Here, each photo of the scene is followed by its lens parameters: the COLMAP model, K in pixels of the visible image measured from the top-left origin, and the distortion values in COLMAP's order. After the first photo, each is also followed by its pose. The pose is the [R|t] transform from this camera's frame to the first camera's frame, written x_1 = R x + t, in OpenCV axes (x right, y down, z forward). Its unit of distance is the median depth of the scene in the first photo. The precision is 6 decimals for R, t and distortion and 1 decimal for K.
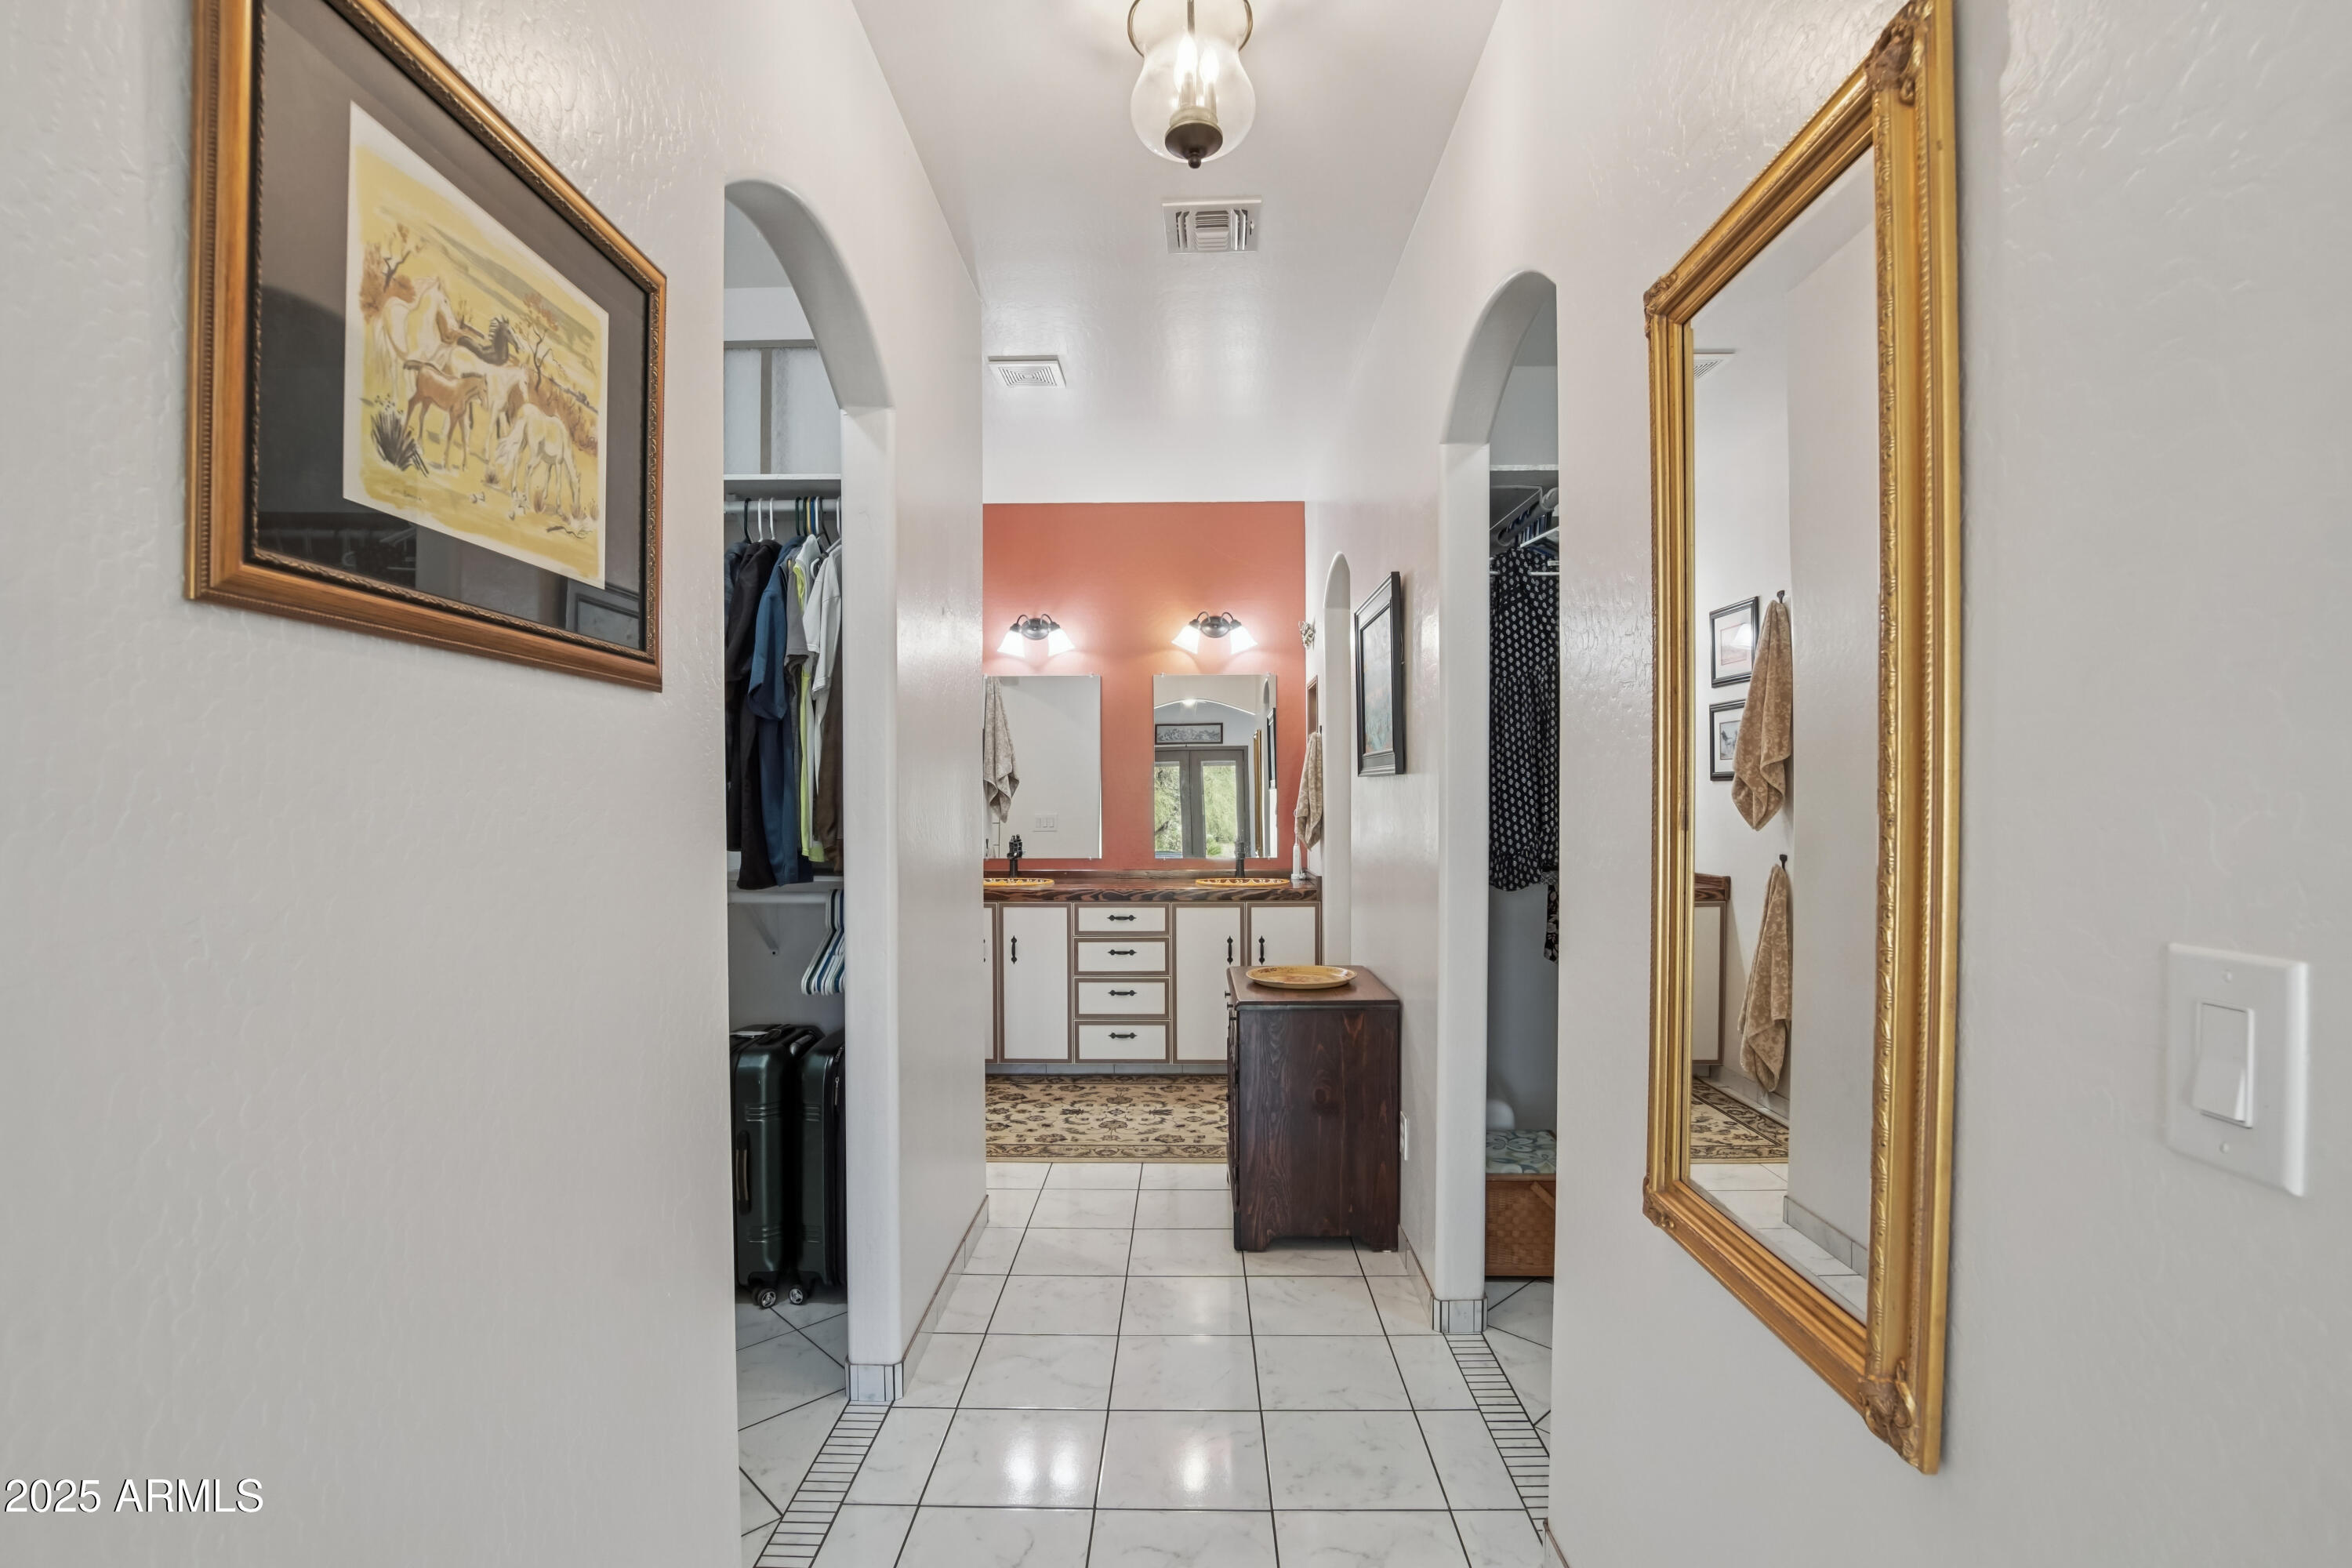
lens RADIAL K [[1082.3, 0, 1178.5], [0, 1082.3, 818.1], [0, 0, 1]] dist [-0.025018, -0.000015]
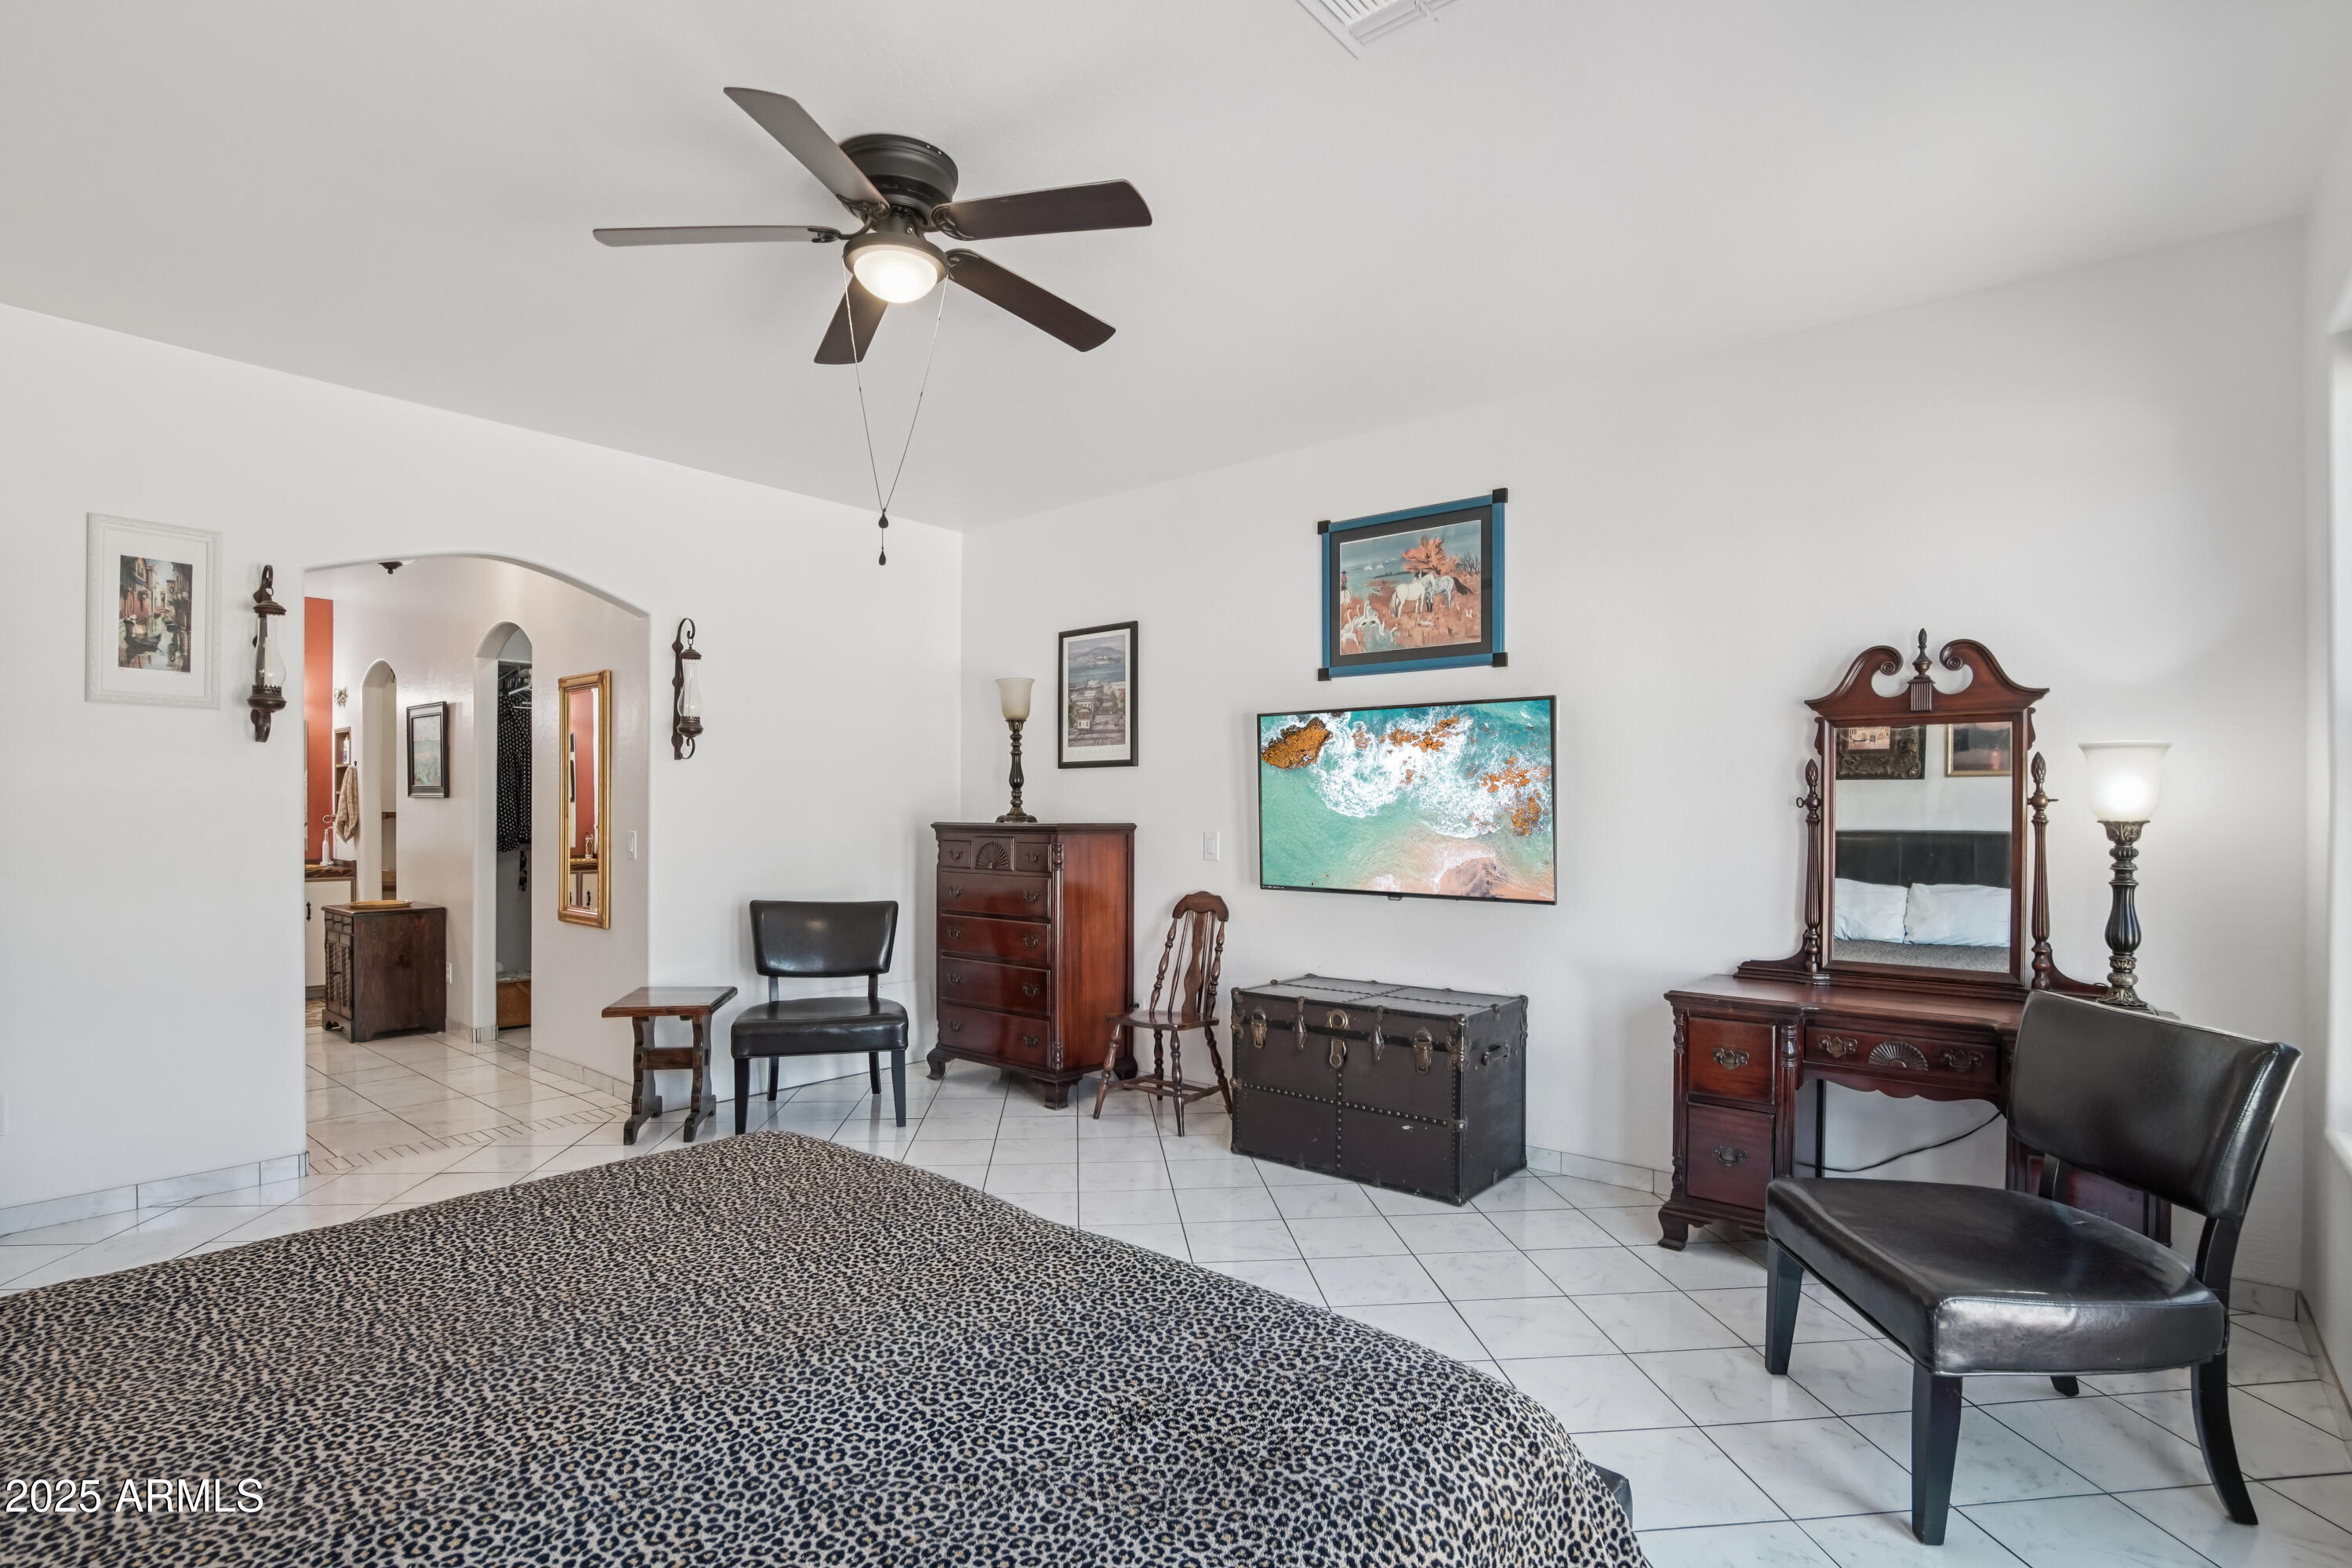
lens RADIAL K [[1082.3, 0, 1224.8], [0, 1082.3, 824.8], [0, 0, 1]] dist [-0.025018, -0.000015]
pose [[0.605454, 0.001773, 0.795878, -0.574523], [0.003800, 0.999980, -0.005119, 0.030620], [-0.795871, 0.006123, 0.605435, -1.572385]]
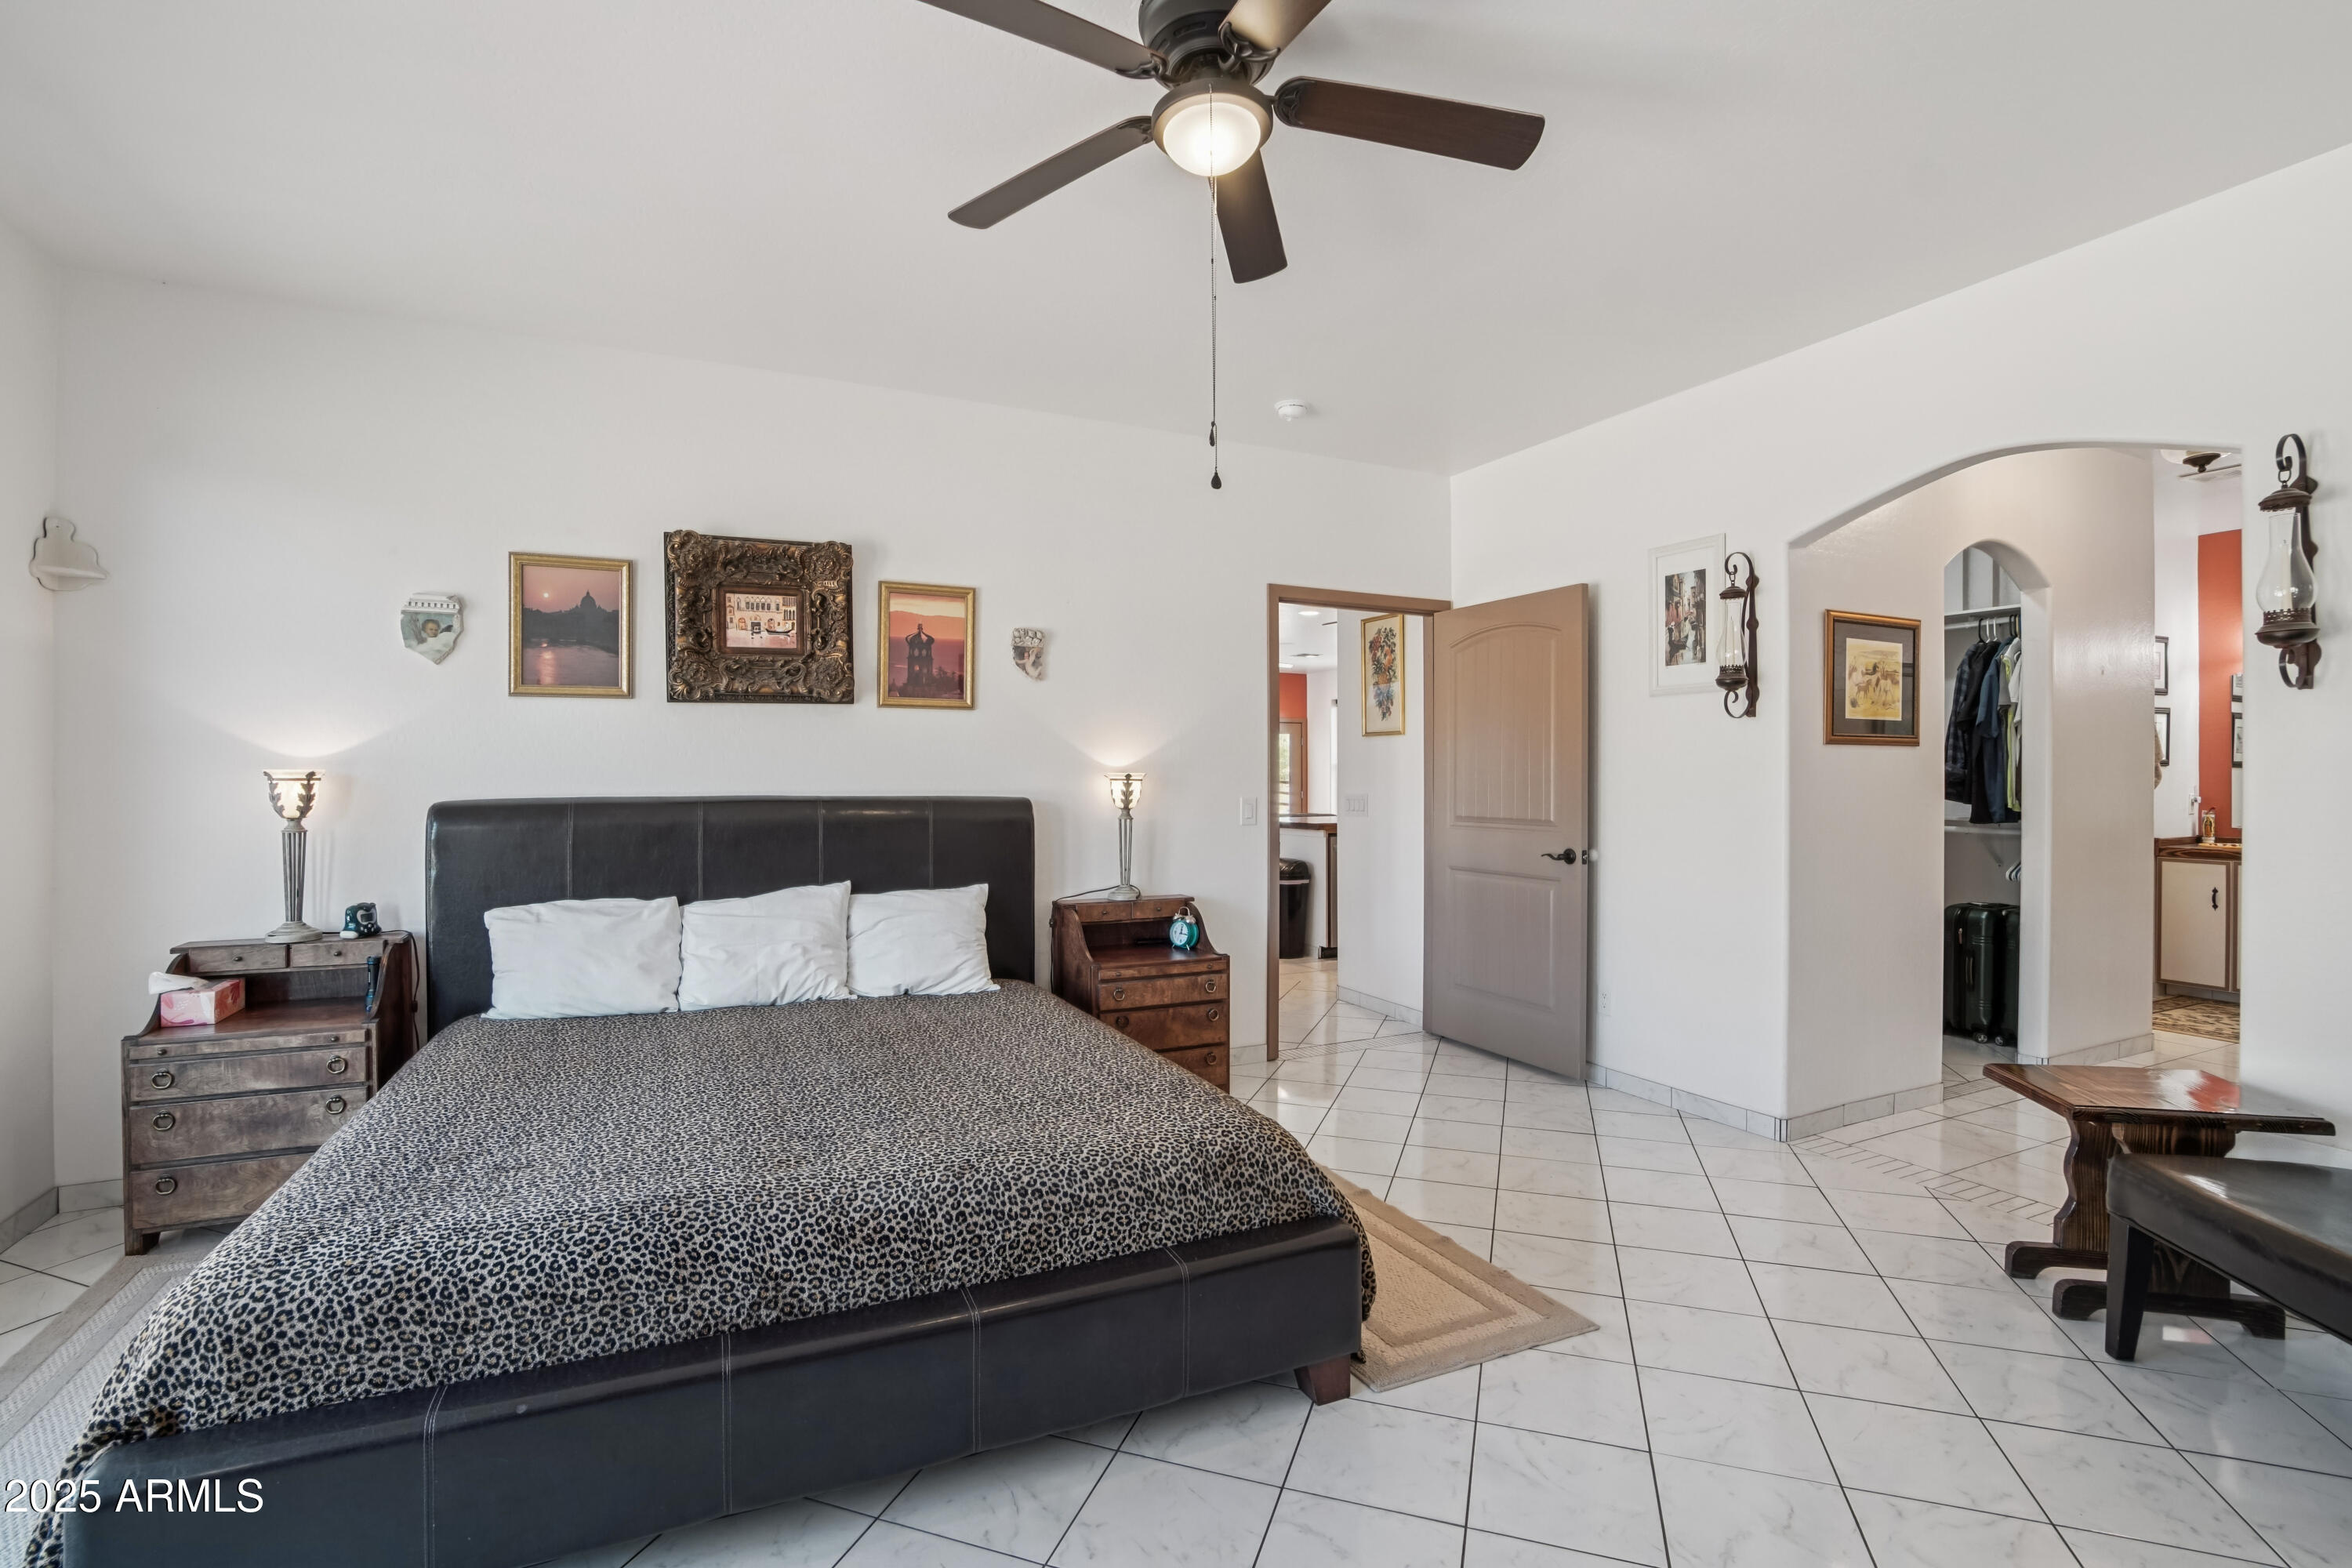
lens RADIAL K [[1082.3, 0, 1169.5], [0, 1082.3, 780.8], [0, 0, 1]] dist [-0.025018, -0.000015]
pose [[0.465619, 0.006463, -0.884961, 0.615484], [-0.017557, 0.999844, -0.001935, 0.015309], [0.884811, 0.016439, 0.465660, -1.166253]]
